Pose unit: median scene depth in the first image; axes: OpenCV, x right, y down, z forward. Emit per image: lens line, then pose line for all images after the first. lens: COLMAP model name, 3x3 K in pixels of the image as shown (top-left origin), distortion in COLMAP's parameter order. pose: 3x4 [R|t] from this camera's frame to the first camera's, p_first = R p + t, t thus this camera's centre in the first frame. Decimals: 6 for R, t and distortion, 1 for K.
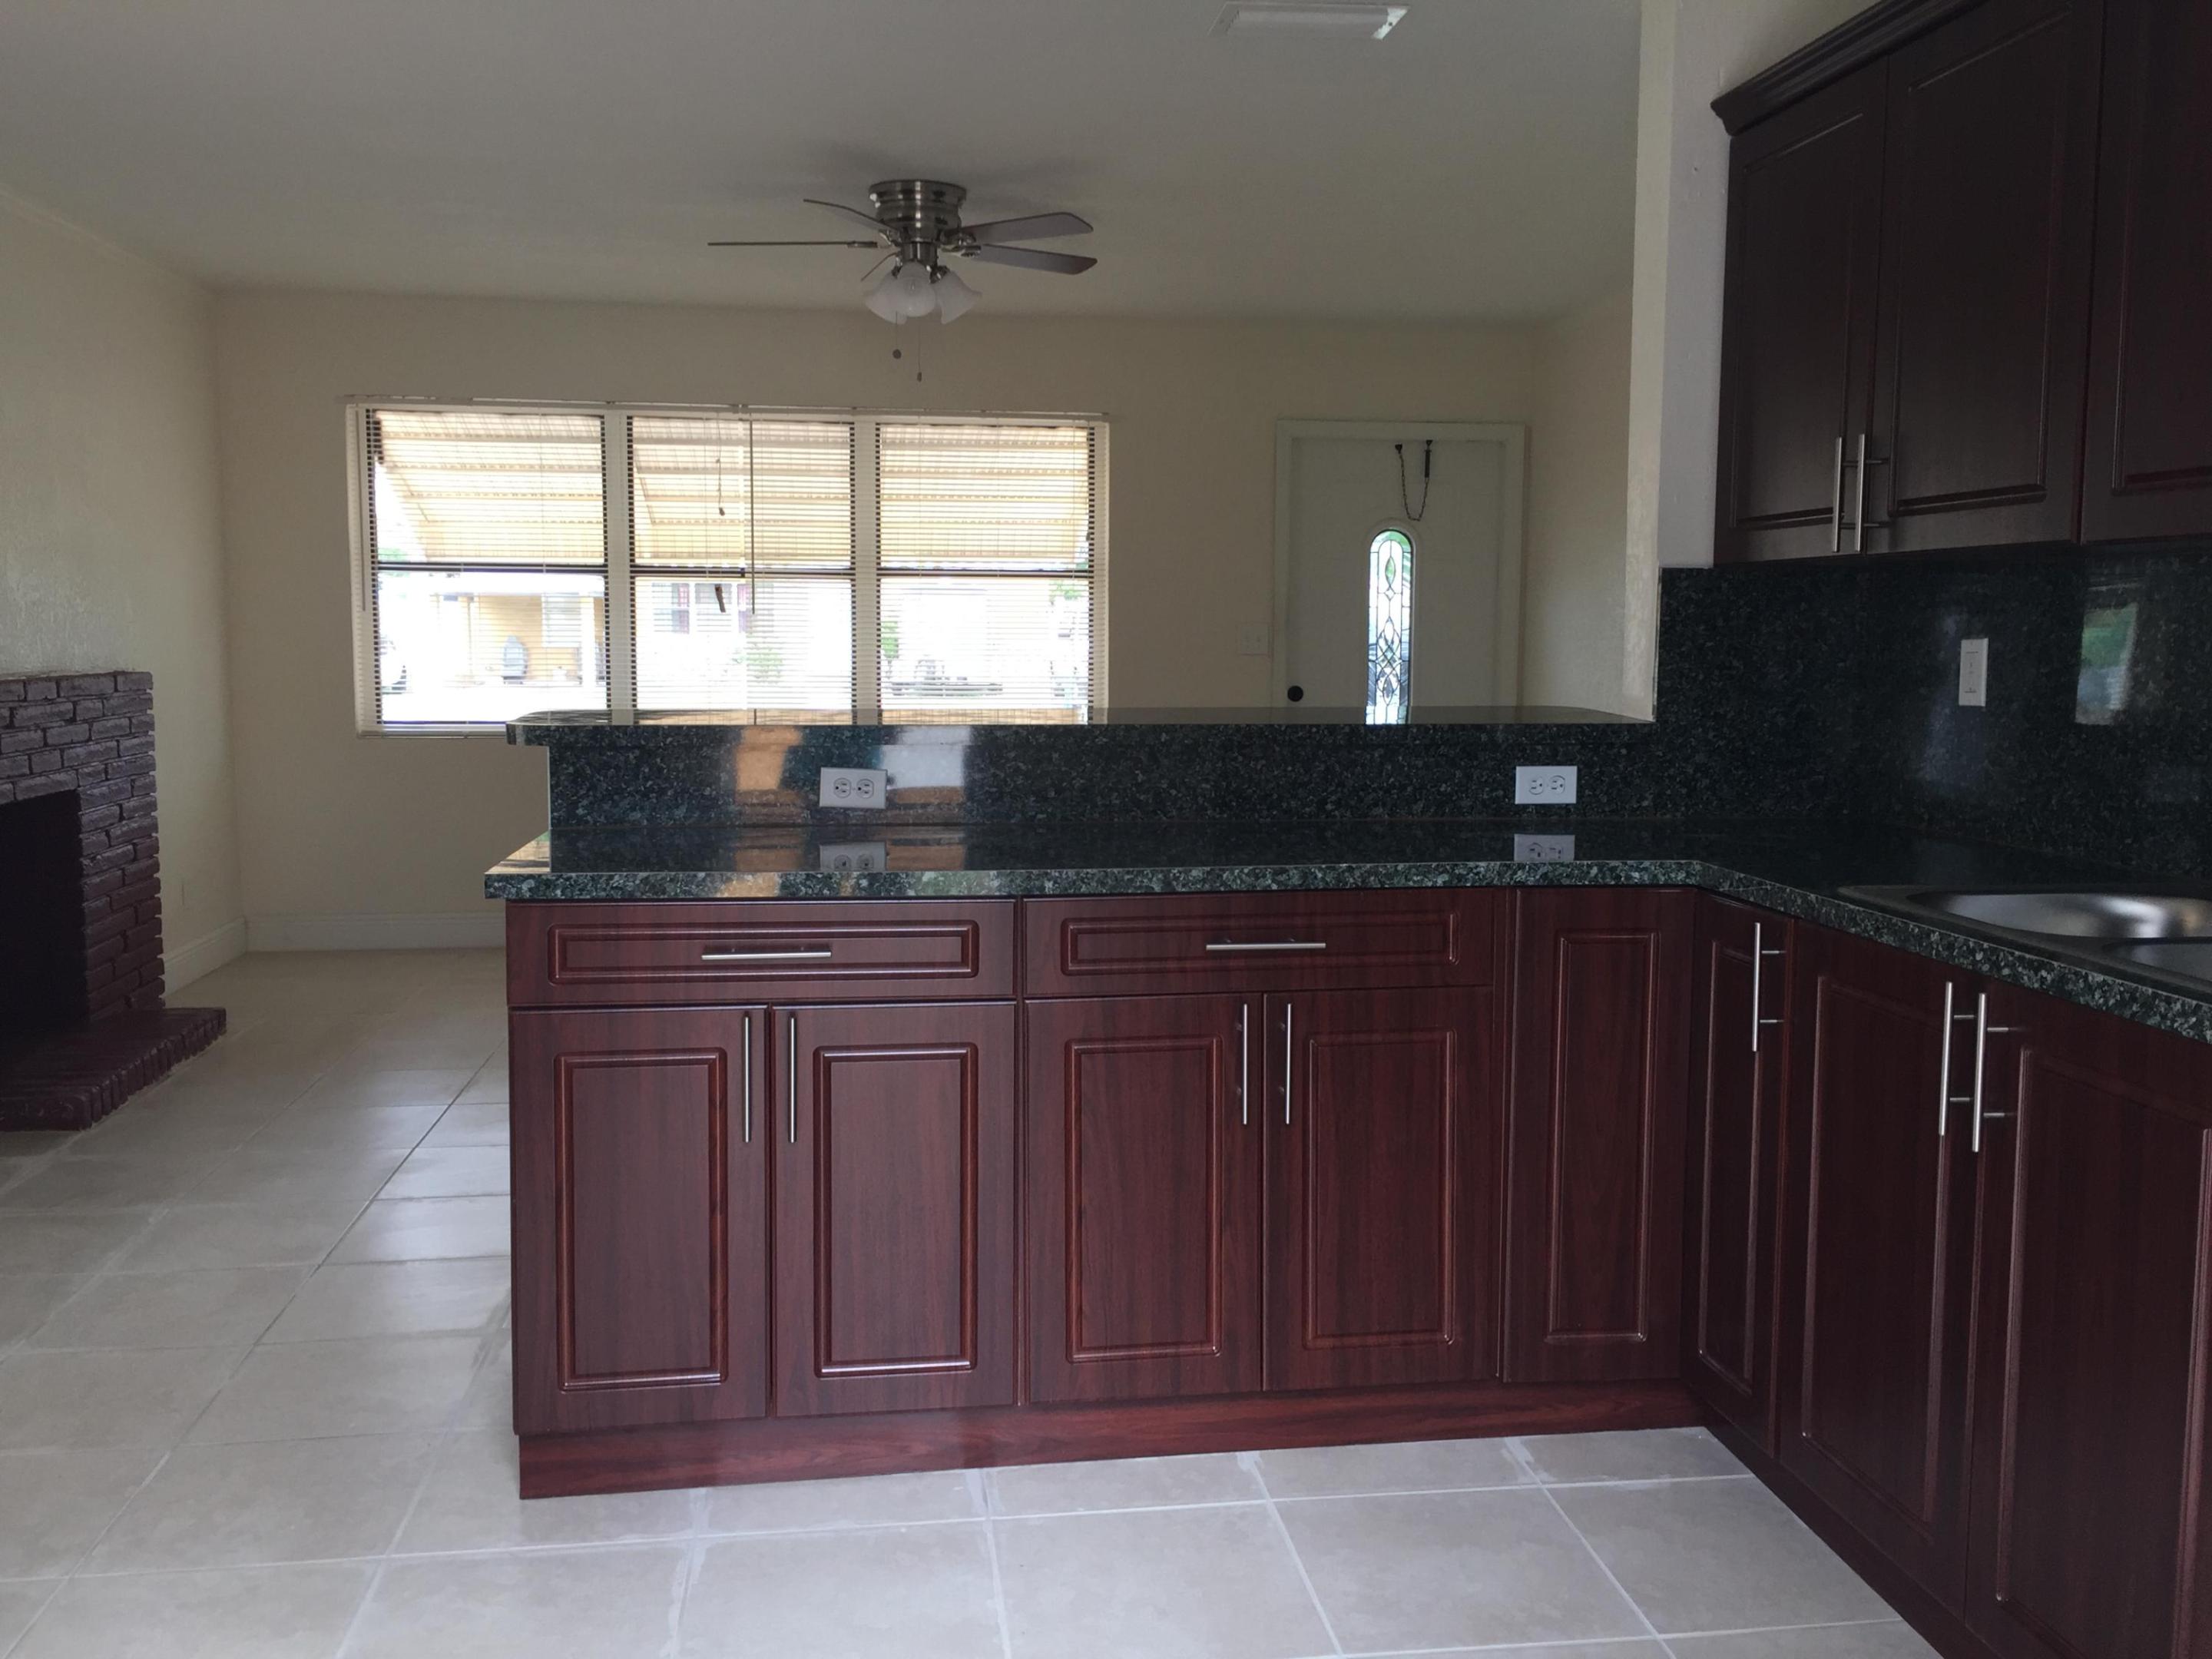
lens RADIAL K [[1905.1, 0, 1103.4], [0, 1905.1, 821.9], [0, 0, 1]] dist [0.068065, -0.082829]
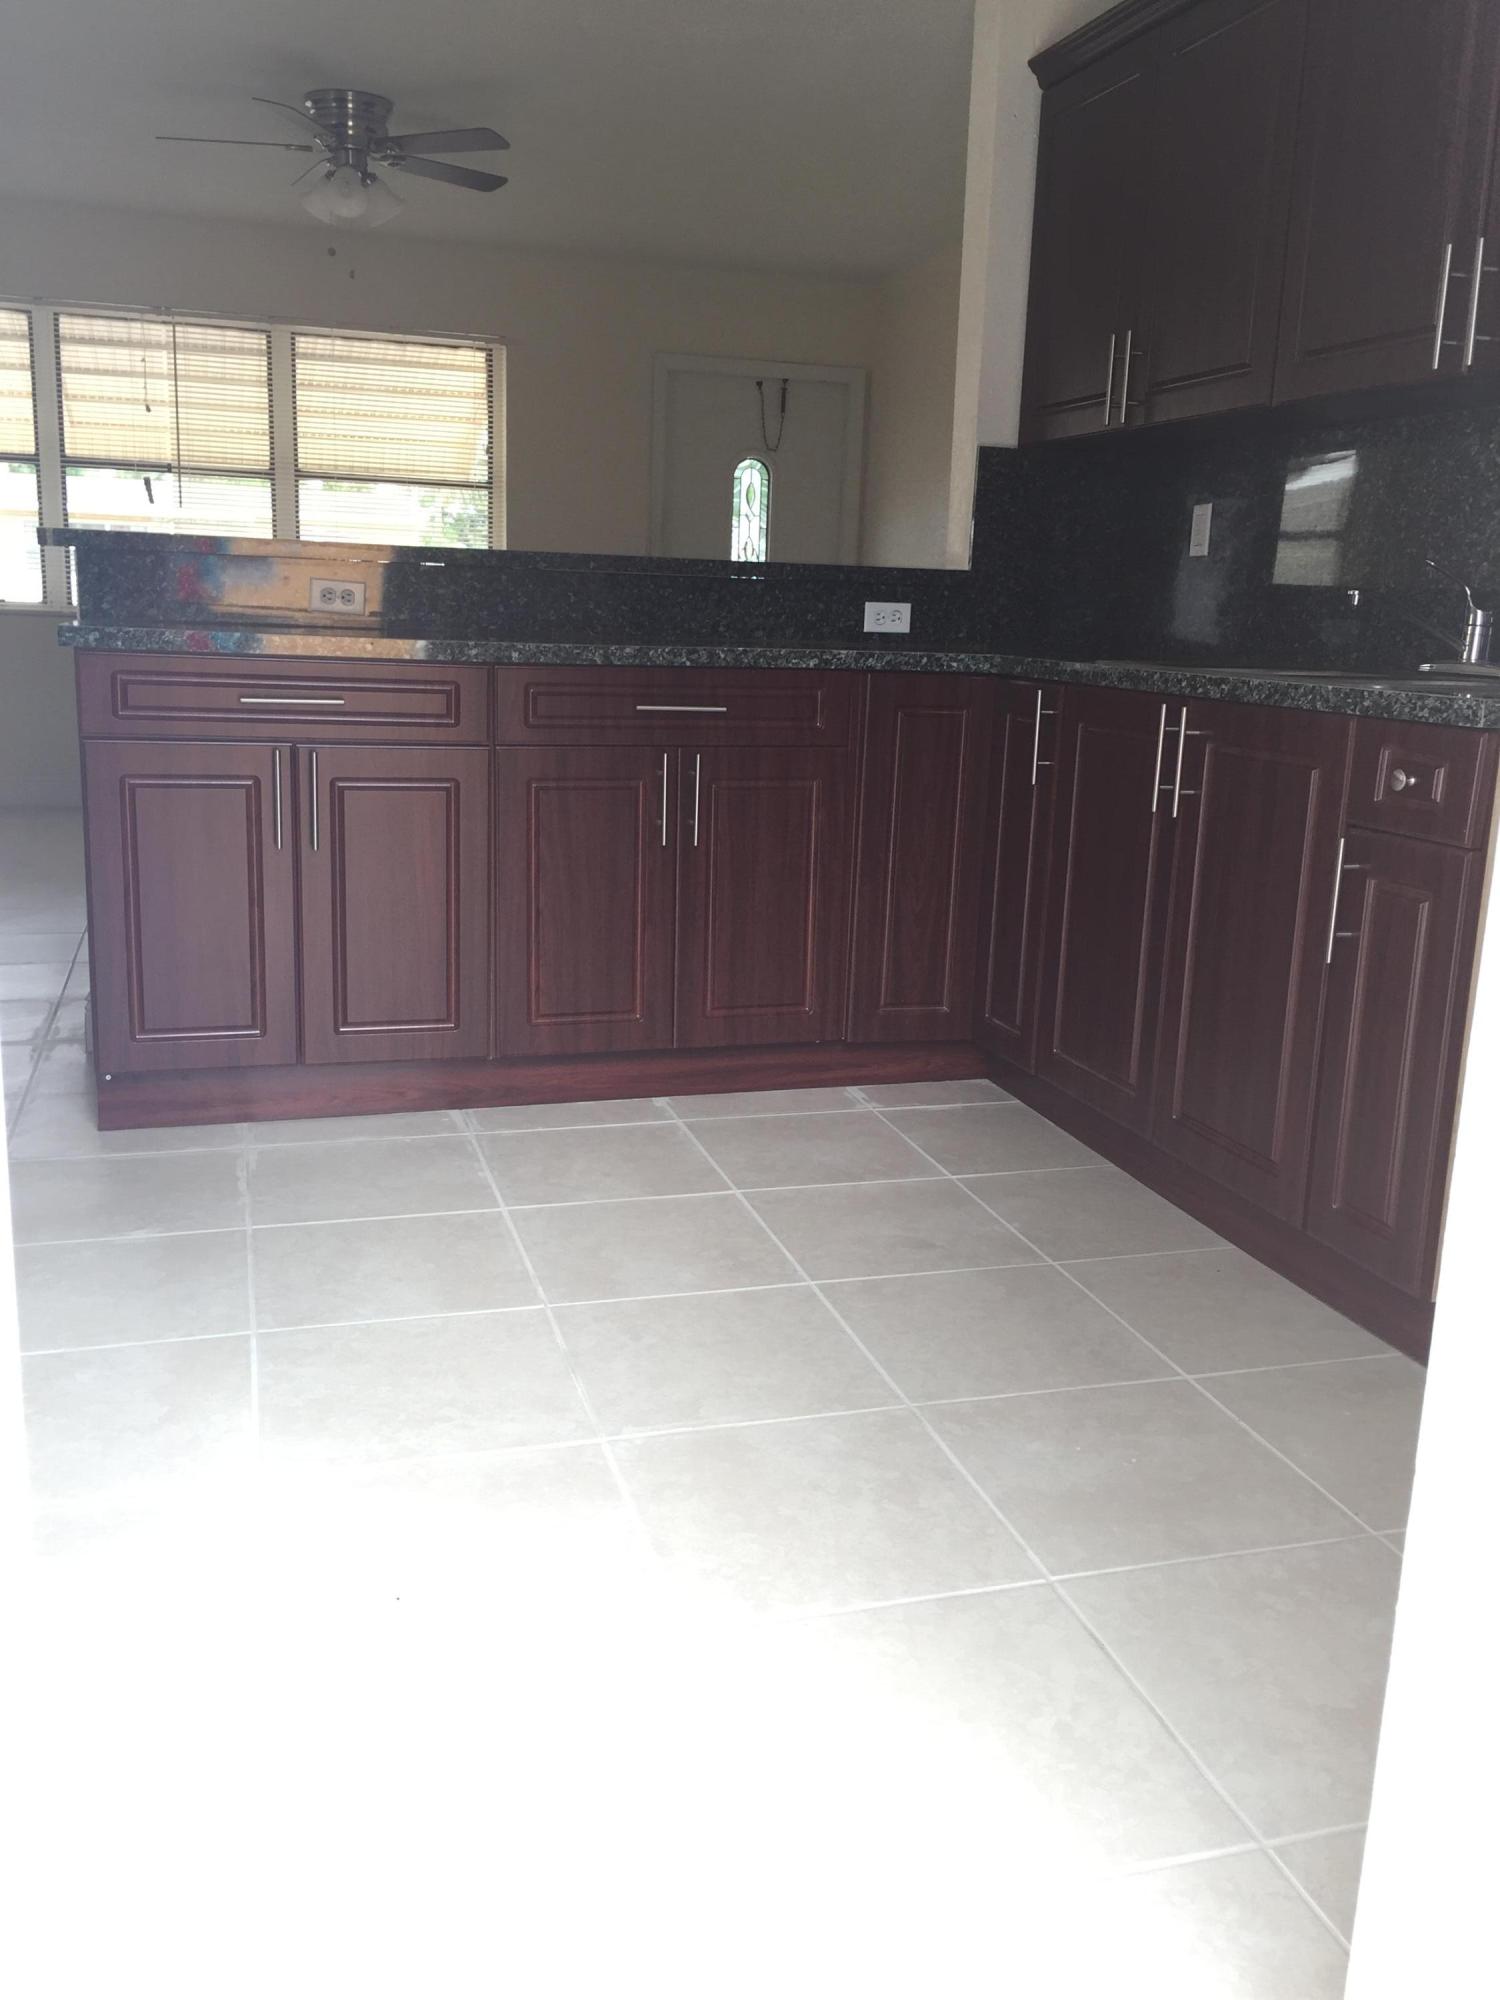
lens RADIAL K [[1722.5, 0, 748.6], [0, 1722.5, 1003.4], [0, 0, 1]] dist [0.068065, -0.082829]
pose [[0.986907, -0.004453, 0.161229, -0.057511], [-0.016311, 0.991738, 0.127238, 0.106611], [-0.160463, -0.128202, 0.978681, -0.183100]]
